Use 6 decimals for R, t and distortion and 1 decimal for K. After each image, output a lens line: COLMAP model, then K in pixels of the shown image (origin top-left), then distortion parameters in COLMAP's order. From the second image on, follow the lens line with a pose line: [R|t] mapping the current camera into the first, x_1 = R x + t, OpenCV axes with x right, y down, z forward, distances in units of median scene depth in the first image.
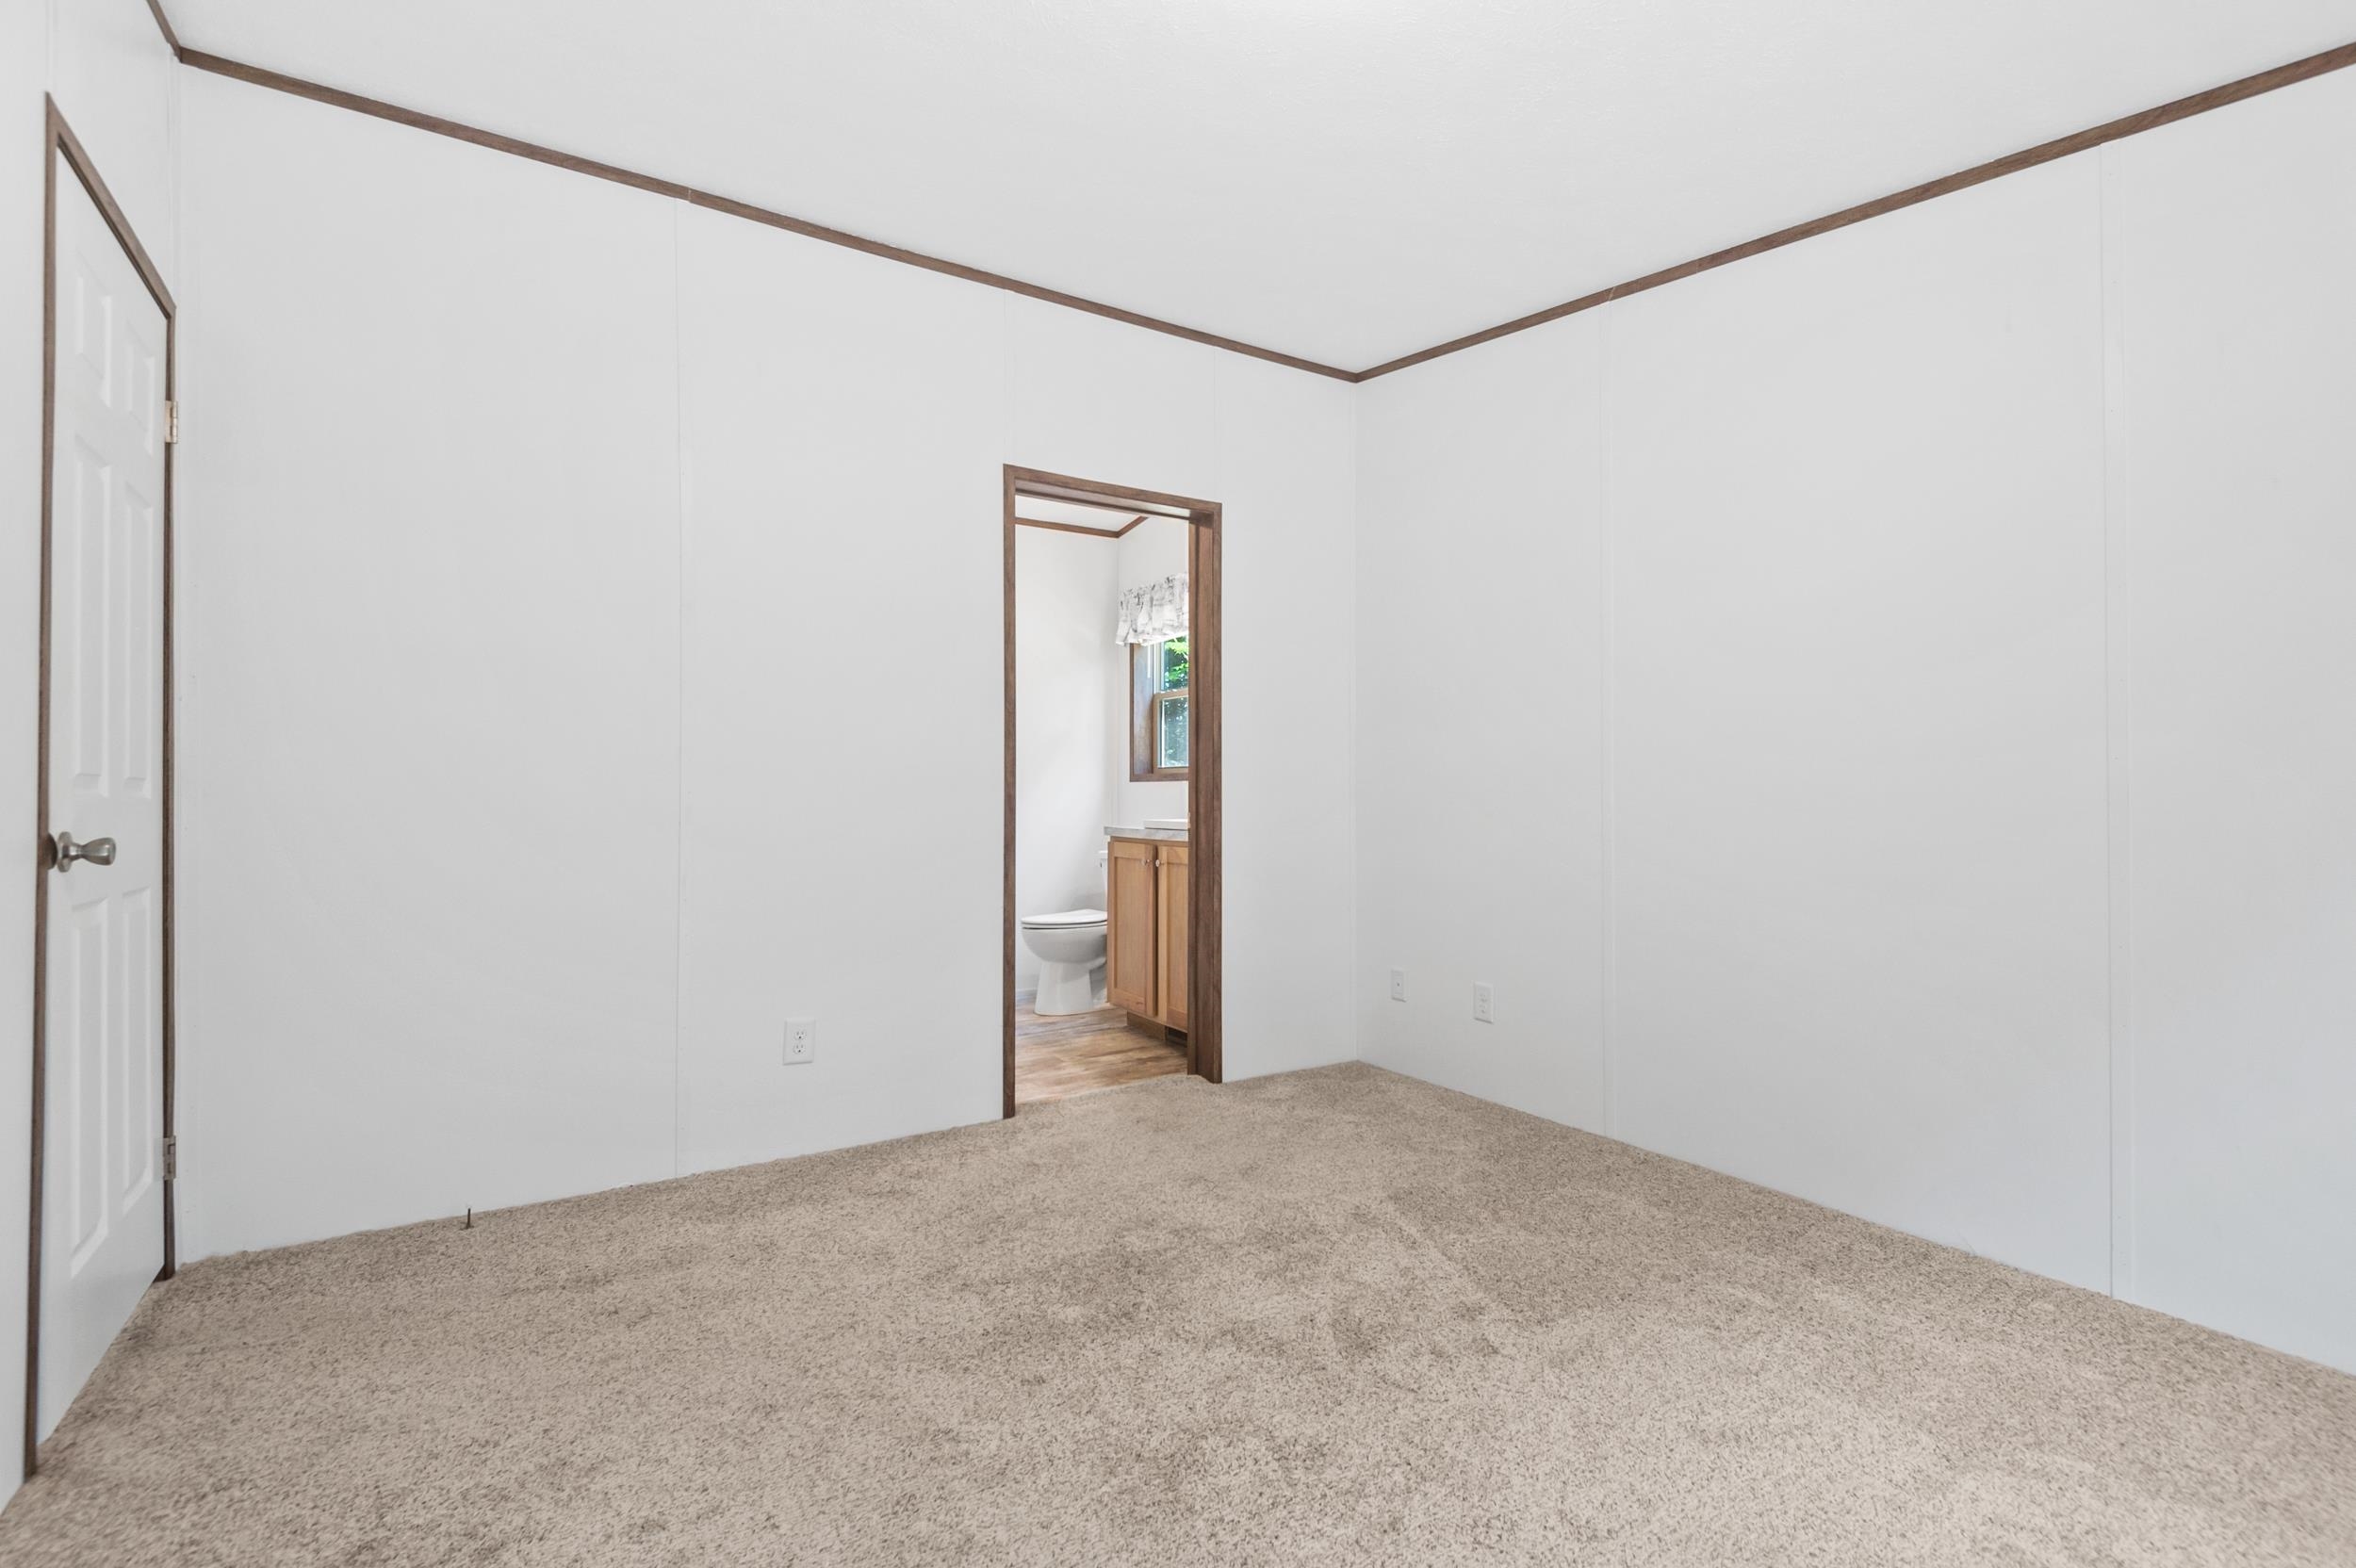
lens RADIAL K [[1118.2, 0, 1199.8], [0, 1118.2, 794.6], [0, 0, 1]] dist [0.002047, -0.008532]
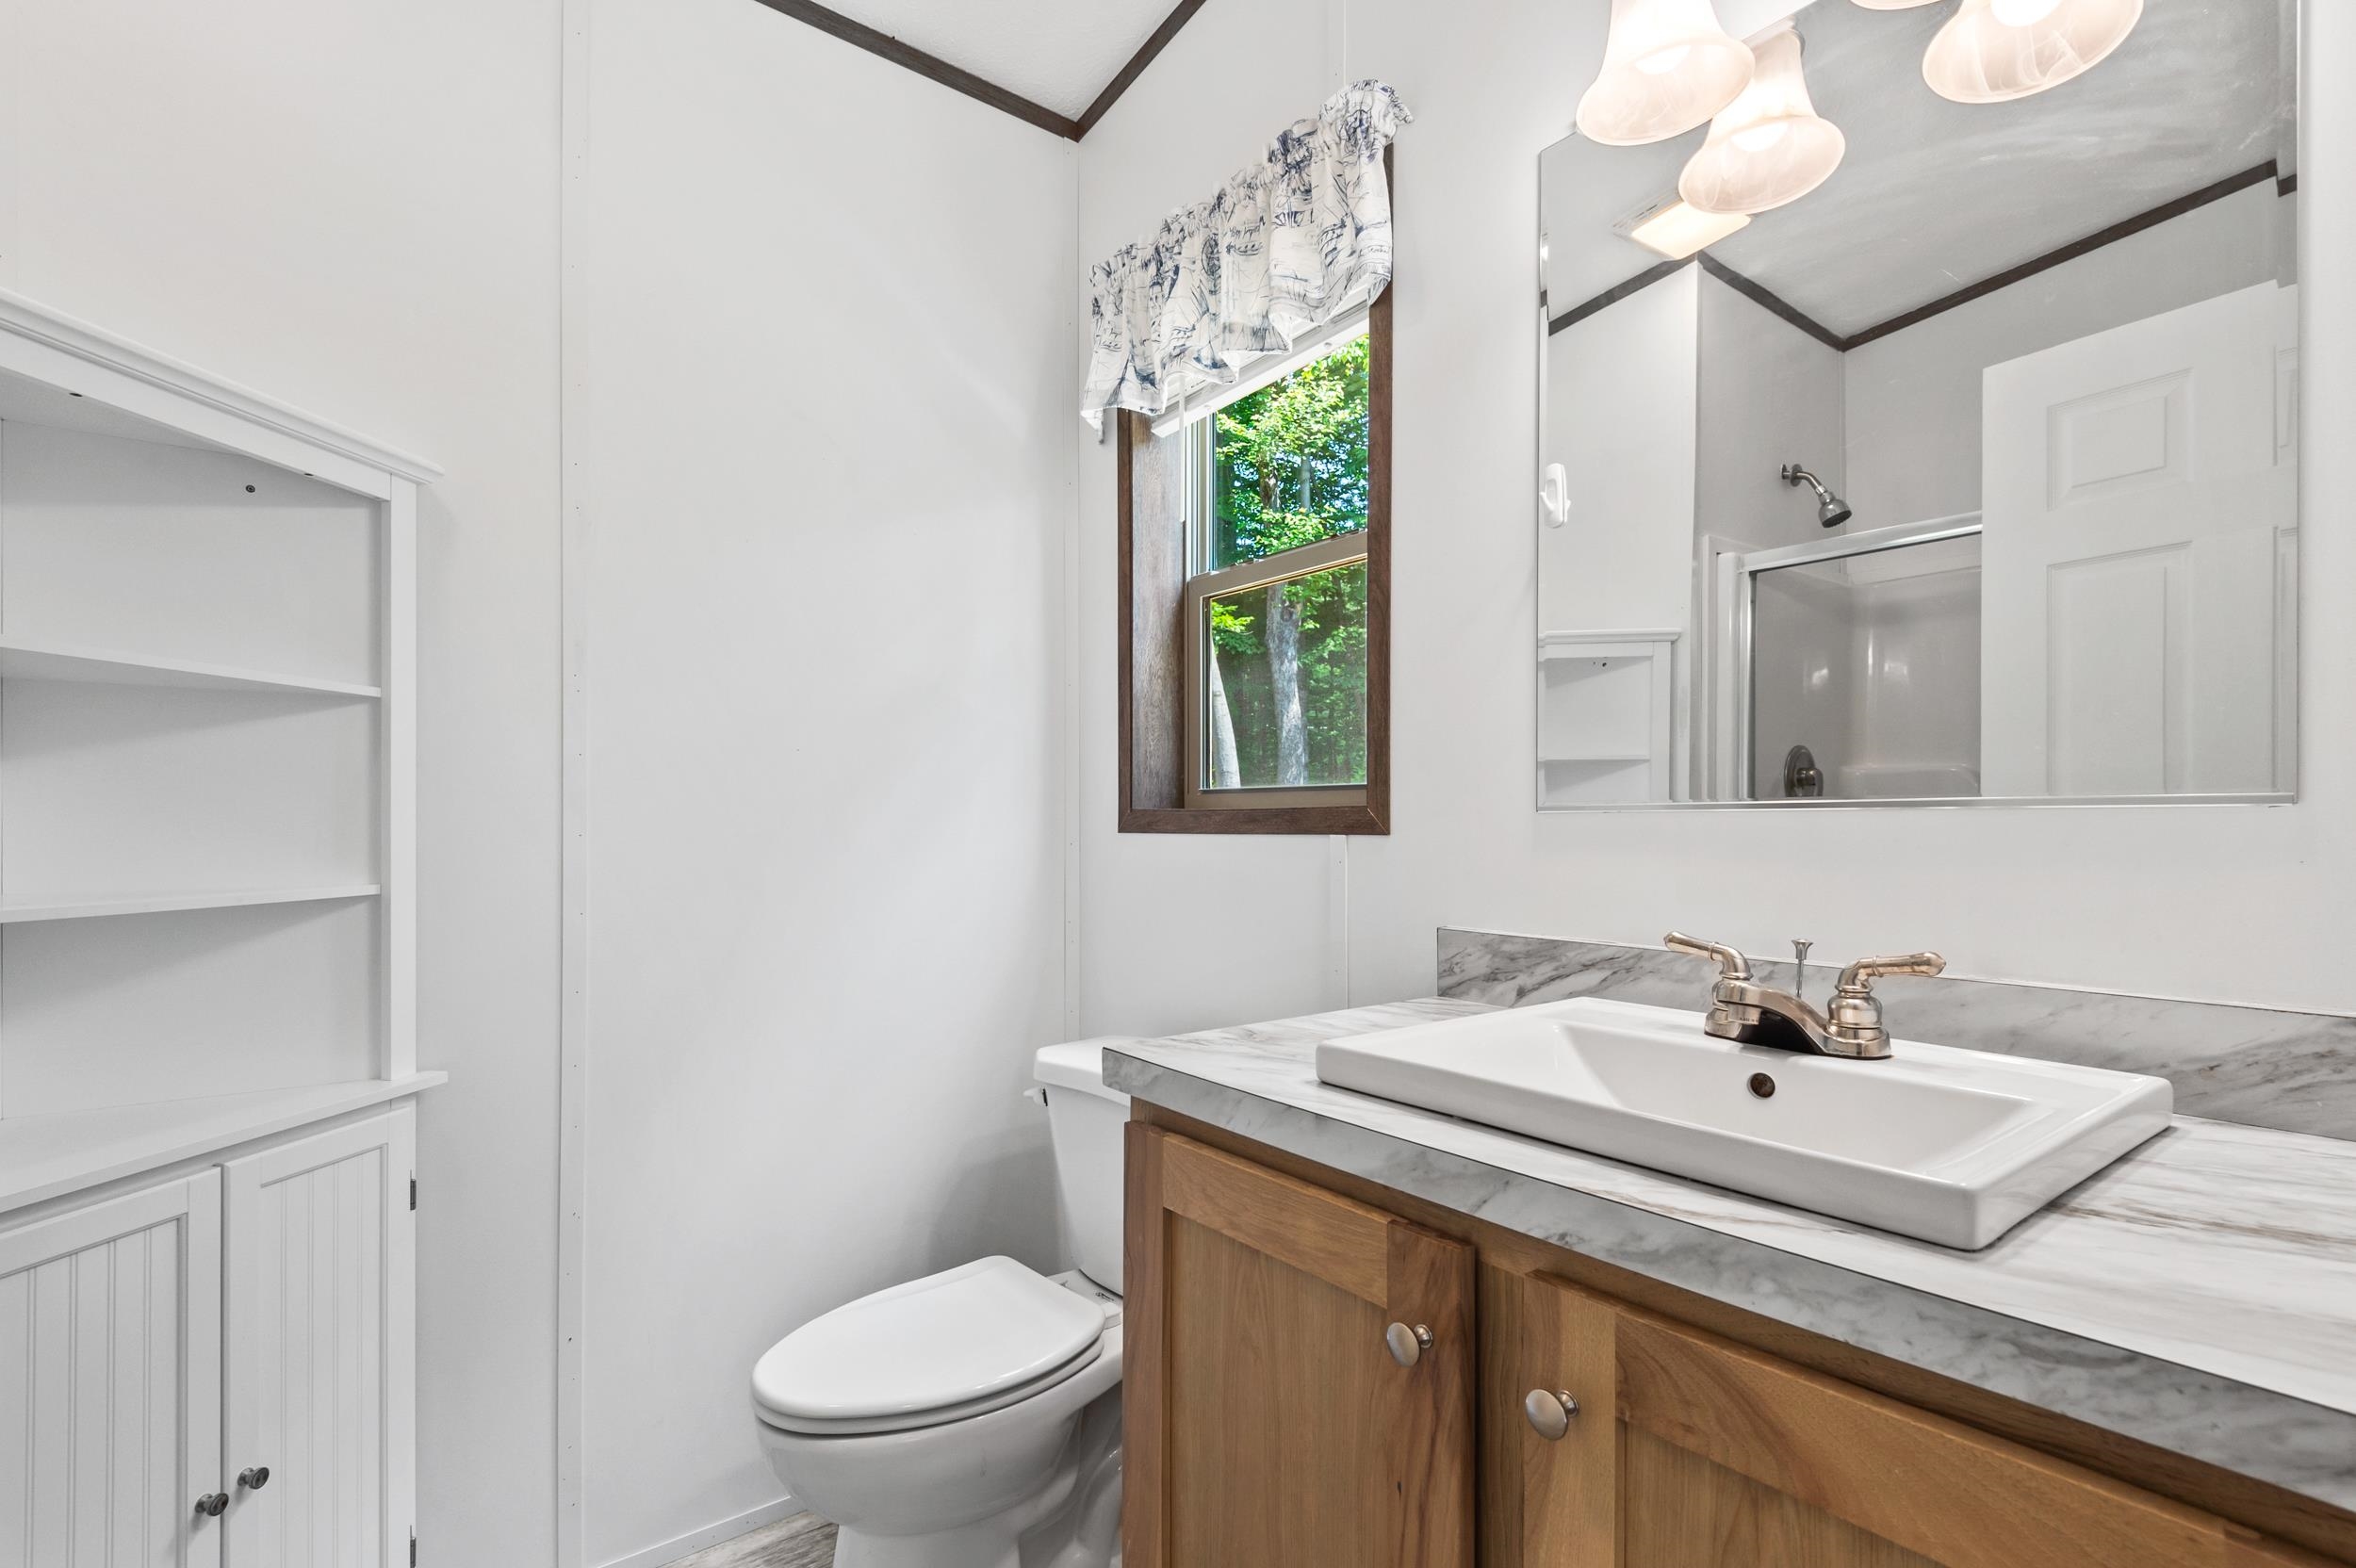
lens RADIAL K [[1118.2, 0, 1199.8], [0, 1118.2, 794.6], [0, 0, 1]] dist [0.002047, -0.008532]
pose [[0.993322, -0.003510, 0.115323, -0.078011], [0.005737, 0.999803, -0.018981, -0.016328], [-0.115234, 0.019516, 0.993147, 0.660798]]
